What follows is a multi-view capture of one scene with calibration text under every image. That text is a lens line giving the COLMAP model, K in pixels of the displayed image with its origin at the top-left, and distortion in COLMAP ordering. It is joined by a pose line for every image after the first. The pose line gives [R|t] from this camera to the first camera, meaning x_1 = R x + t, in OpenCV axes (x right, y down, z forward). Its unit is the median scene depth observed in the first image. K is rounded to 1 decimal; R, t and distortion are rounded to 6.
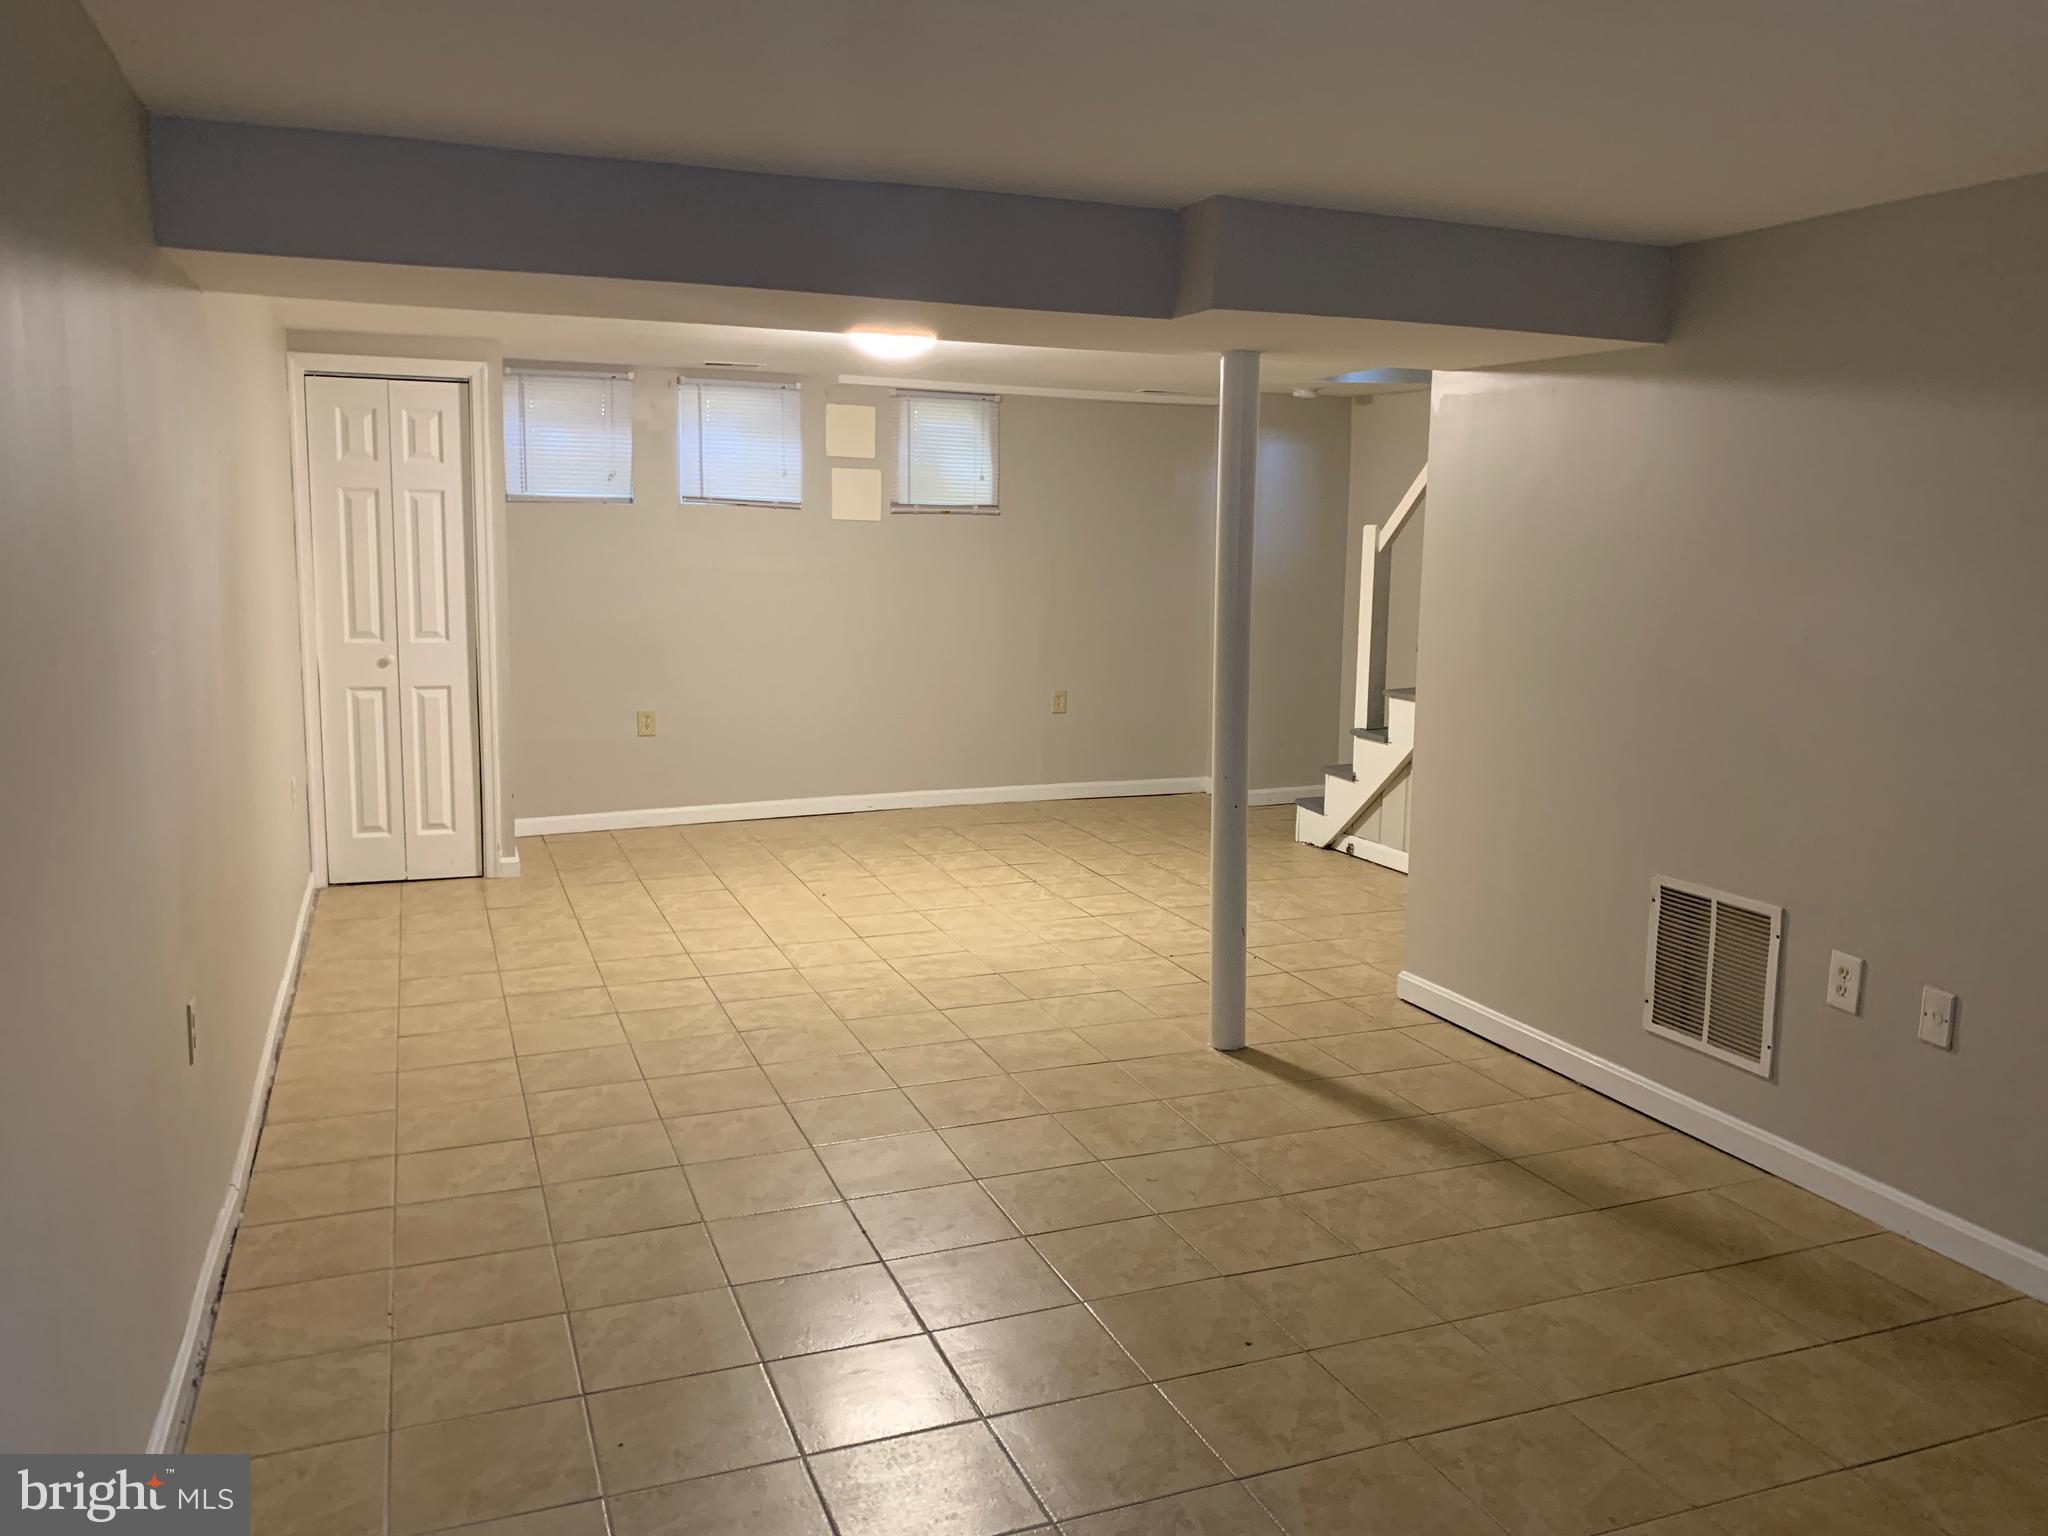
lens RADIAL K [[1582.2, 0, 1025.8], [0, 1582.2, 763.8], [0, 0, 1]] dist [0.016824, -0.007307]
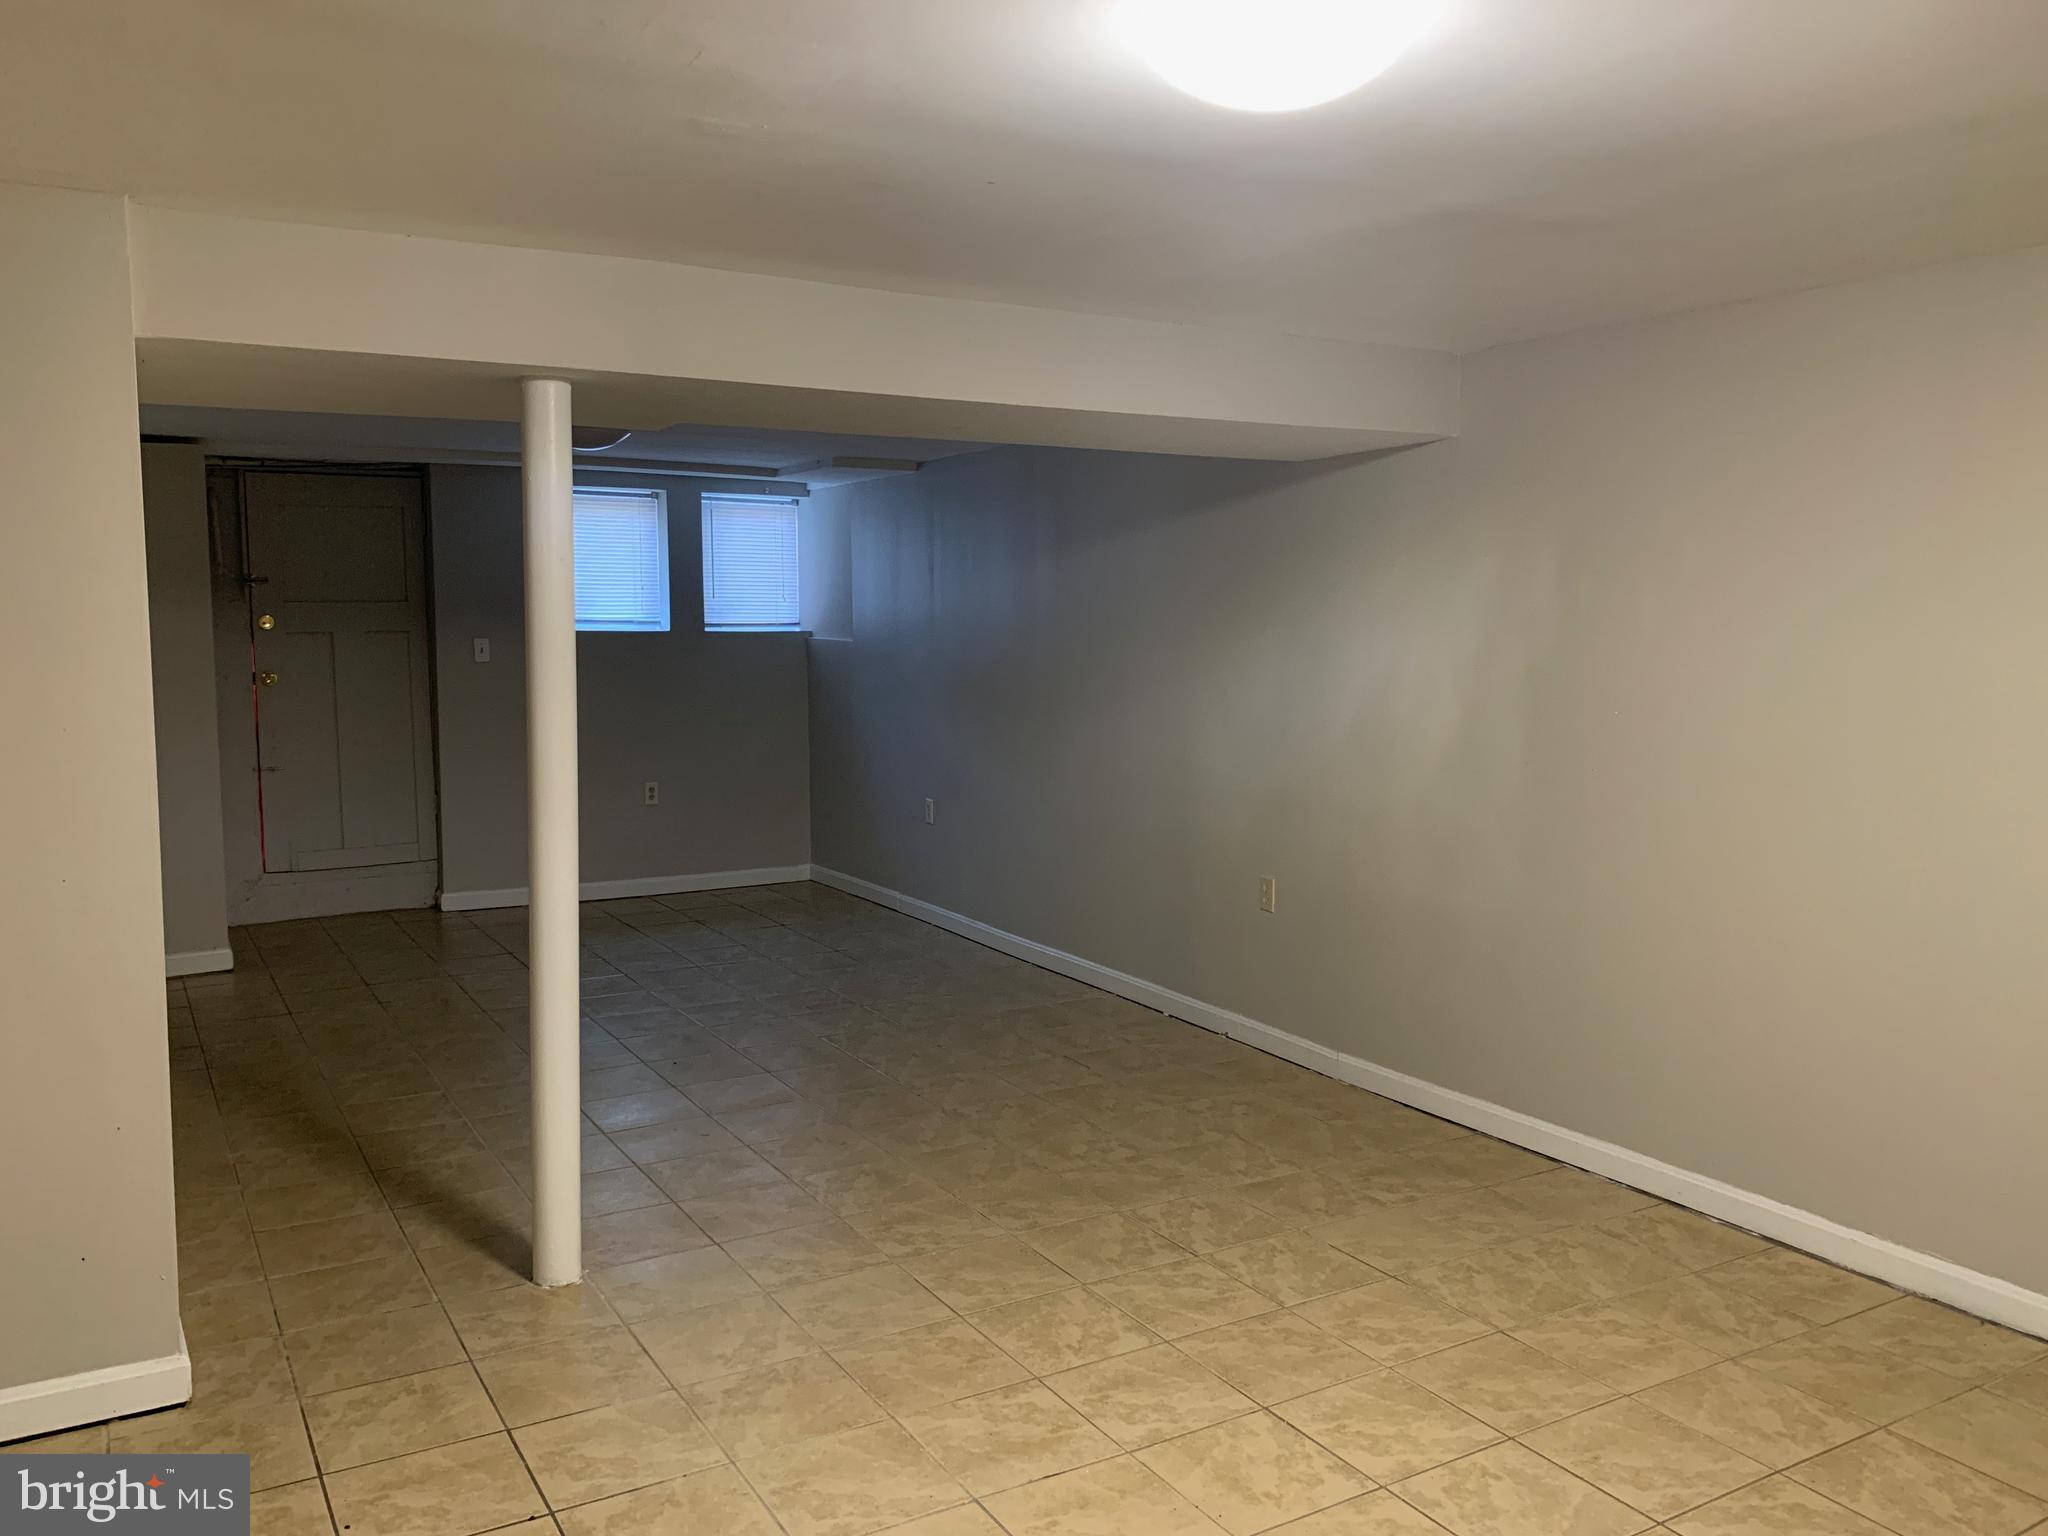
lens RADIAL K [[1582.2, 0, 1022.4], [0, 1582.2, 768.5], [0, 0, 1]] dist [0.016824, -0.007307]
pose [[-0.985664, 0.003545, -0.168684, 0.031832], [-0.035993, 0.972347, 0.230752, -0.226463], [0.164837, 0.233515, -0.958279, 1.572654]]
